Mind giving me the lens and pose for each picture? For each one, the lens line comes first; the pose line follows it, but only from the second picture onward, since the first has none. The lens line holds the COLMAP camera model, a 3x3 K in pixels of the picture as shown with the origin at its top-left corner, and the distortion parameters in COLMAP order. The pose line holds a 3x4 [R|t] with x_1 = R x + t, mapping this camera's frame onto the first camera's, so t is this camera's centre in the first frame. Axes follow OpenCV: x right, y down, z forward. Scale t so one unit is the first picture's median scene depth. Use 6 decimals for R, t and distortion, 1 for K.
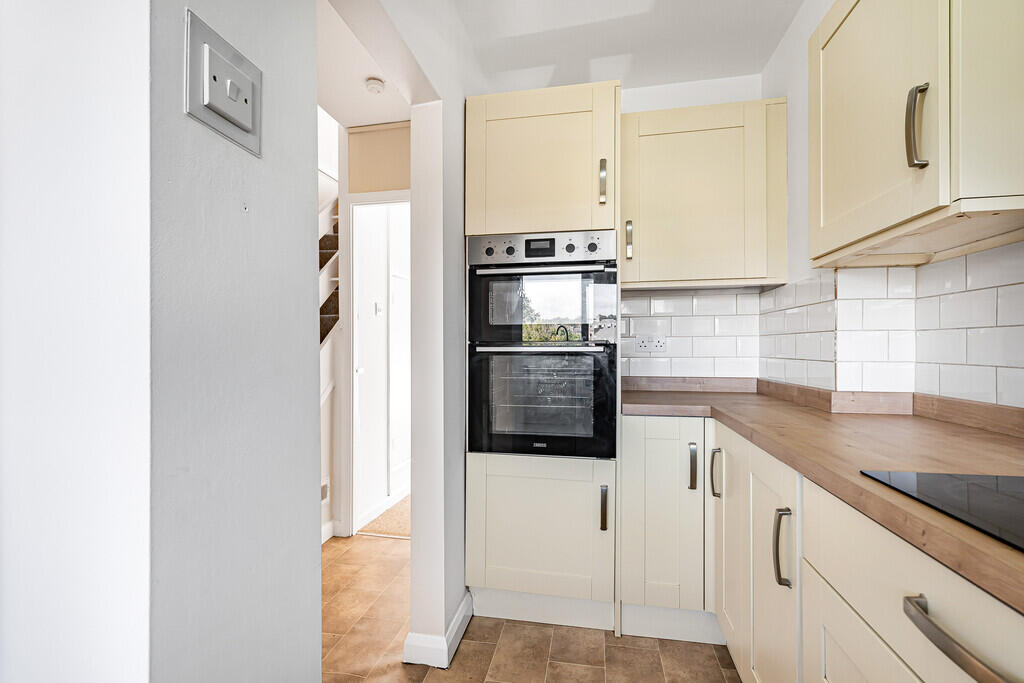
lens RADIAL K [[463.1, 0, 512.5], [0, 463.1, 348.0], [0, 0, 1]] dist [-0.004019, -0.000093]
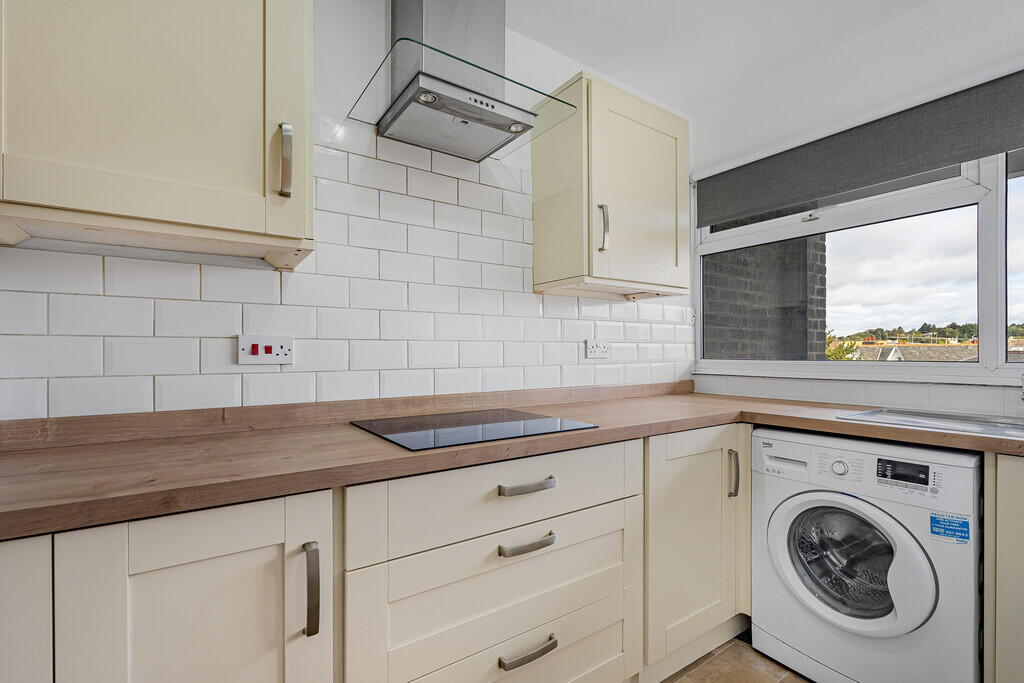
lens RADIAL K [[463.1, 0, 512.5], [0, 463.1, 348.0], [0, 0, 1]] dist [-0.004019, -0.000093]
pose [[-0.715549, 0.014022, 0.698422, -0.166627], [0.006965, 0.999892, -0.012940, -0.000895], [-0.698528, -0.004395, -0.715569, 0.848310]]
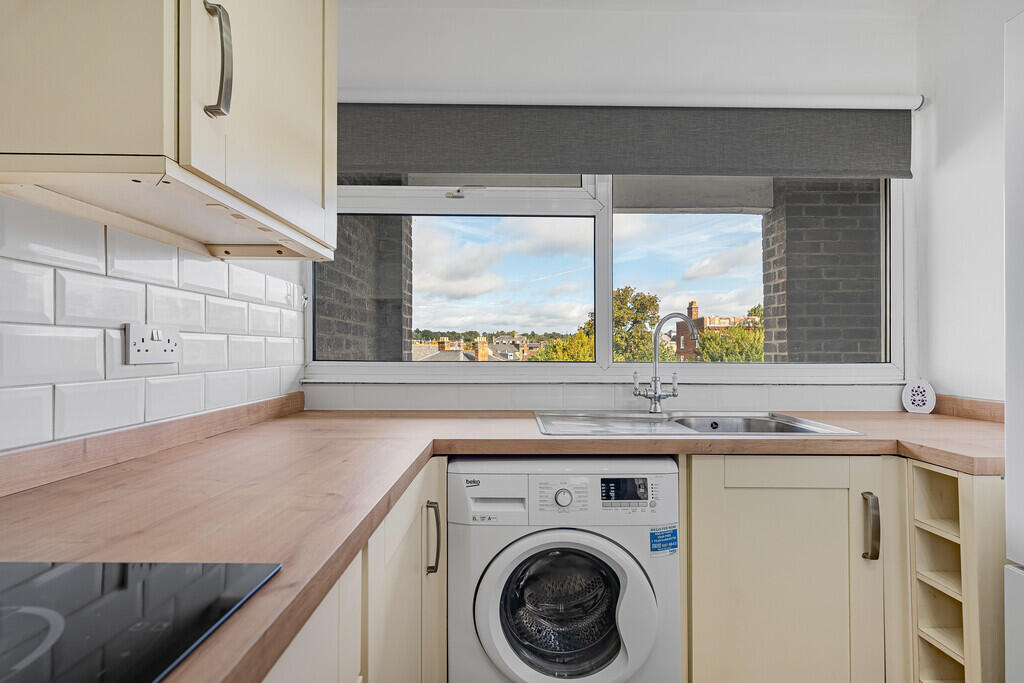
lens RADIAL K [[463.1, 0, 512.5], [0, 463.1, 348.0], [0, 0, 1]] dist [-0.004019, -0.000093]
pose [[-0.979021, 0.002315, -0.203745, 0.241286], [0.003067, 0.999990, -0.003374, -0.005088], [0.203735, -0.003928, -0.979018, 0.438174]]
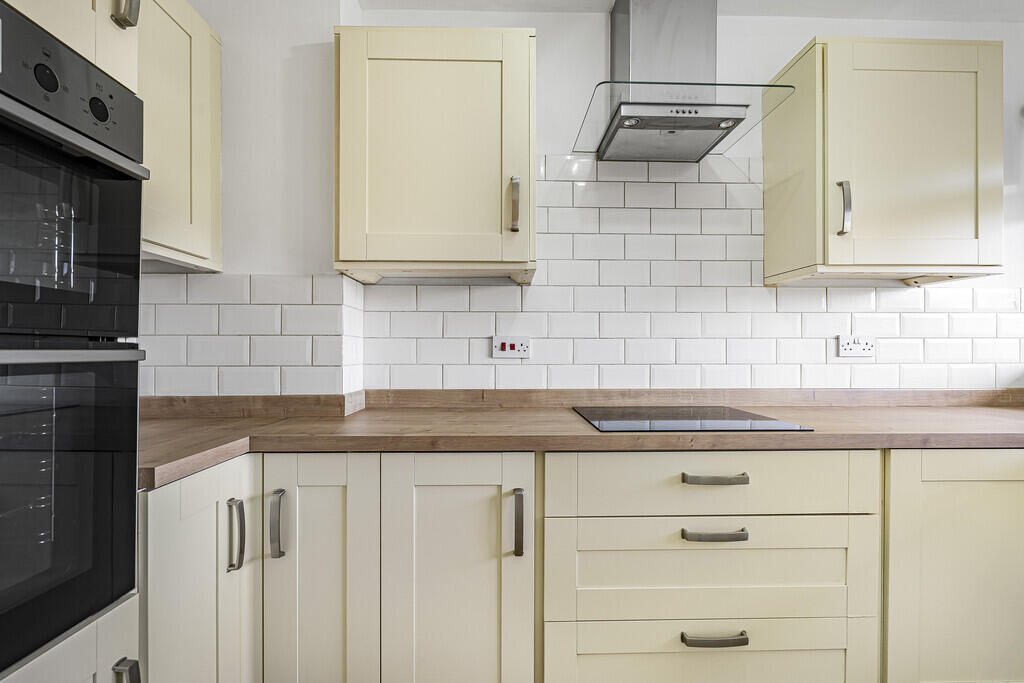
lens RADIAL K [[465.8, 0, 514.9], [0, 465.8, 345.9], [0, 0, 1]] dist [0.001176, -0.000056]
pose [[-0.222661, 0.012837, 0.974811, -0.344871], [0.001109, 0.999916, -0.012914, 0.000065], [-0.974895, -0.001794, -0.222656, 0.796549]]
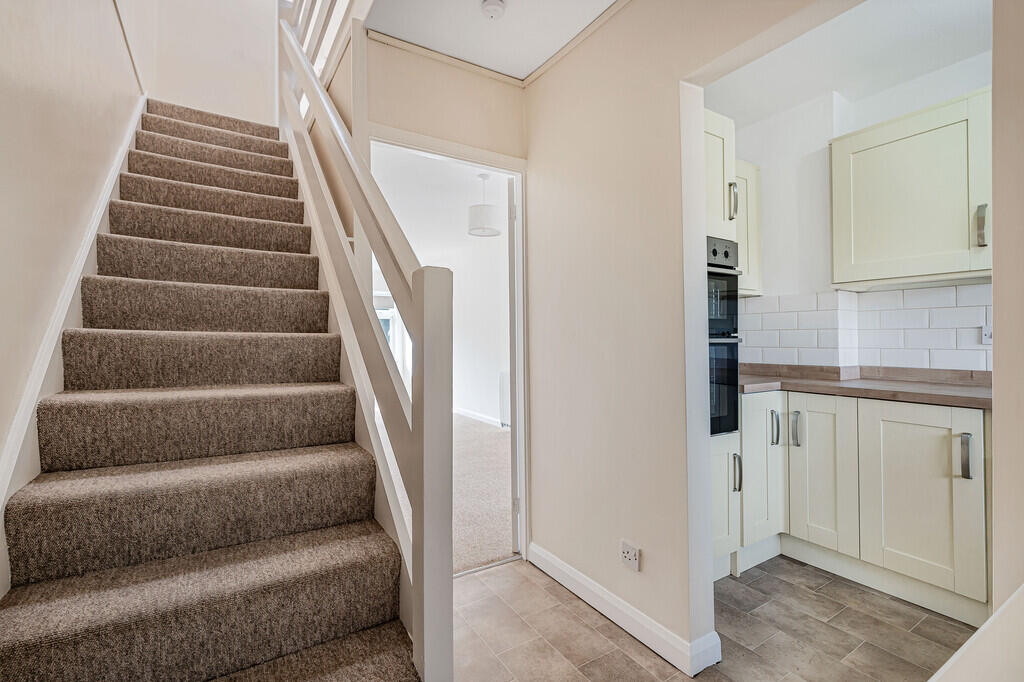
lens RADIAL K [[460.1, 0, 498.1], [0, 460.1, 330.6], [0, 0, 1]] dist [-0.021834, -0.000158]
pose [[0.742066, 0.013384, 0.670193, -1.140500], [-0.000498, 0.999811, -0.019414, 0.000433], [-0.670326, 0.014072, 0.741933, 0.574921]]
